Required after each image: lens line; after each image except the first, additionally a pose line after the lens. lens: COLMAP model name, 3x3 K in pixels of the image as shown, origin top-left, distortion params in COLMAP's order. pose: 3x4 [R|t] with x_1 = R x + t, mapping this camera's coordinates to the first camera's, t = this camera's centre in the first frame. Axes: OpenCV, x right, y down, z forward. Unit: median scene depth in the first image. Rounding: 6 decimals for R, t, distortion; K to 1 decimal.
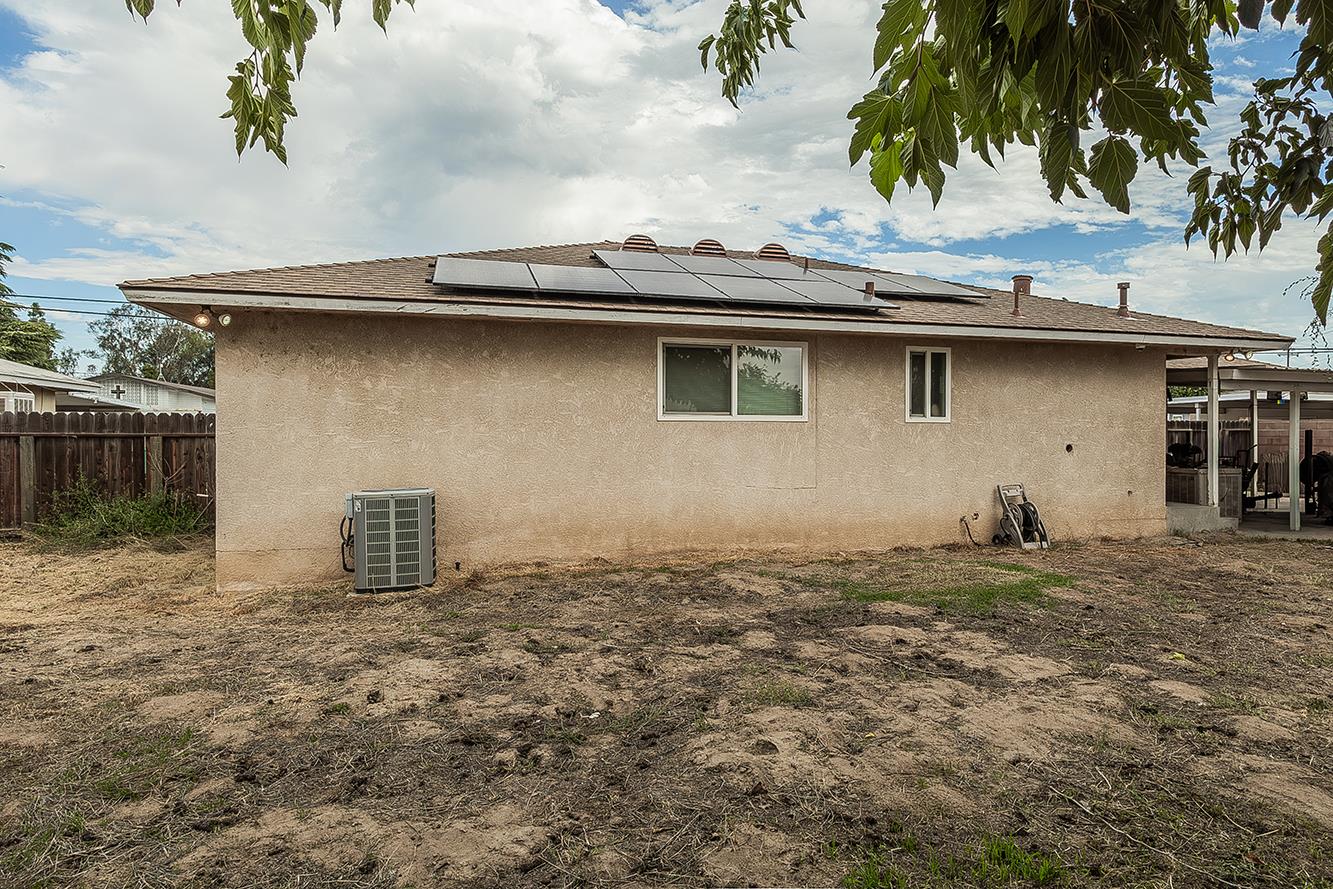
lens RADIAL K [[789.3, 0, 666.5], [0, 789.3, 444.5], [0, 0, 1]] dist [-0.000438, -0.000118]
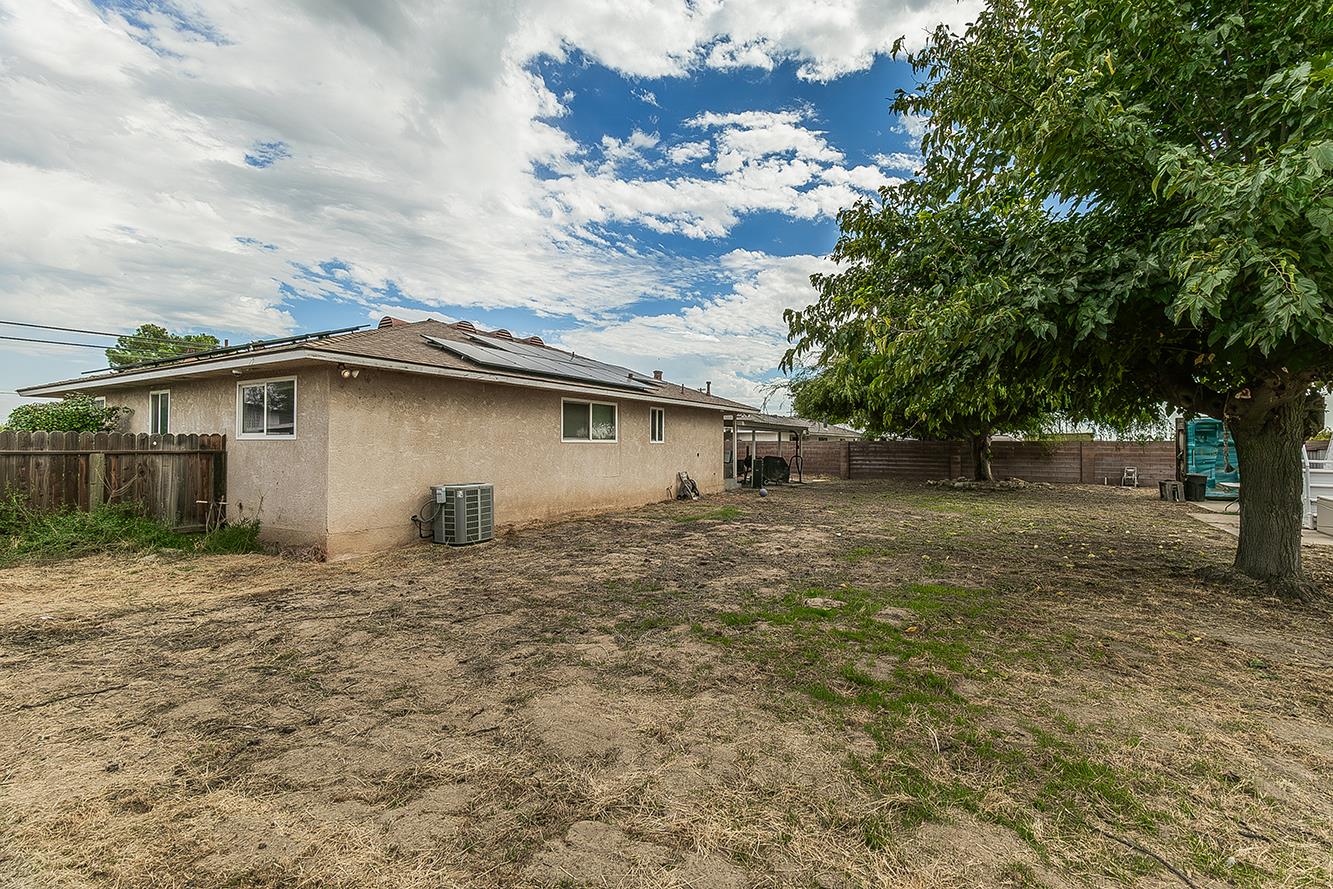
lens RADIAL K [[615.5, 0, 667.6], [0, 615.5, 436.4], [0, 0, 1]] dist [0.001196, 0.000178]
pose [[0.714767, 0.009947, 0.699292, -0.785600], [0.009285, 0.999676, -0.023711, -0.007145], [-0.699301, 0.023441, 0.714443, -0.189159]]
